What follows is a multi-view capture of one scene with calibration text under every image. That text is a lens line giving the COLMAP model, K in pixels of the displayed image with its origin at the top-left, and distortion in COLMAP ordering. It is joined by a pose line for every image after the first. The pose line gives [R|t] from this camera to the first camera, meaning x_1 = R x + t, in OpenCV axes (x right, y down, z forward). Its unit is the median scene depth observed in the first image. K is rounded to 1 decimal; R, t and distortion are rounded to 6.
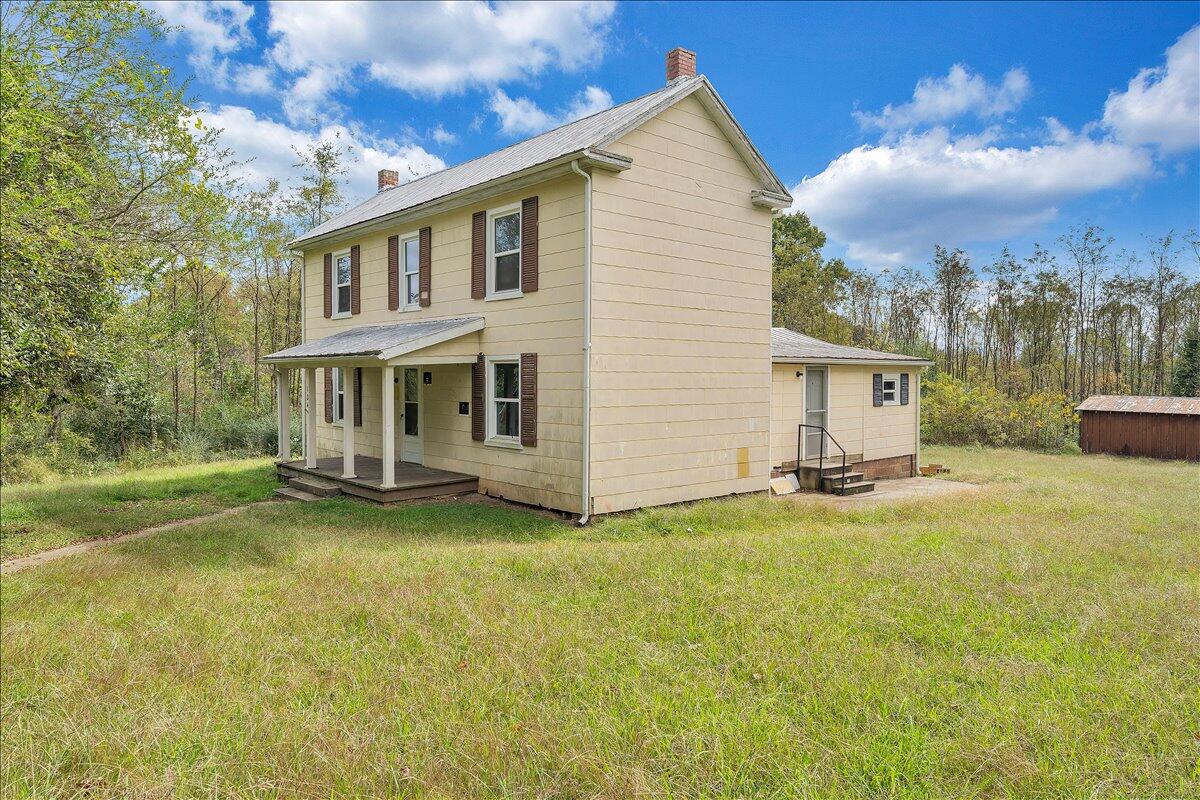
lens RADIAL K [[649.1, 0, 865.7], [0, 649.1, 394.4], [0, 0, 1]] dist [0.003444, 0.000031]
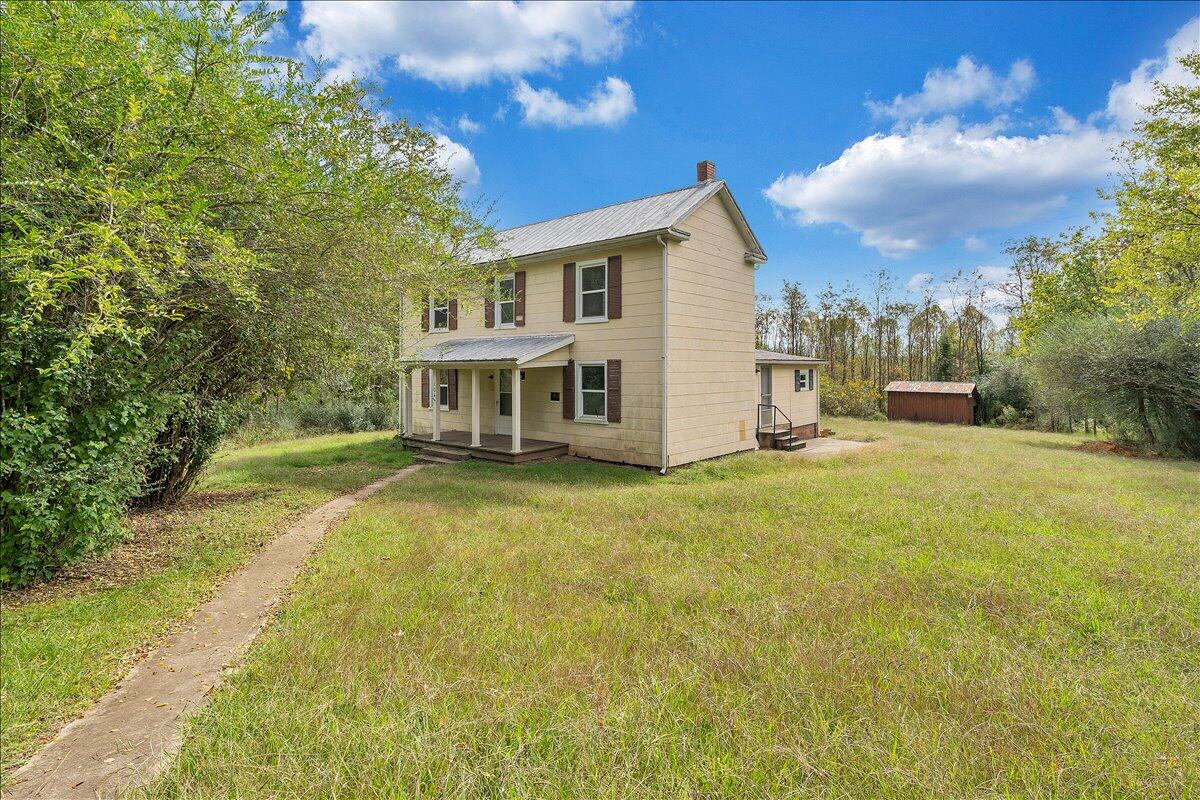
lens RADIAL K [[529.5, 0, 601.0], [0, 529.5, 351.8], [0, 0, 1]] dist [0.001028, -0.000265]
pose [[0.991382, 0.001439, 0.130997, -0.684095], [0.002677, 0.999508, -0.031244, -0.042202], [-0.130978, 0.031325, 0.990890, -0.190240]]
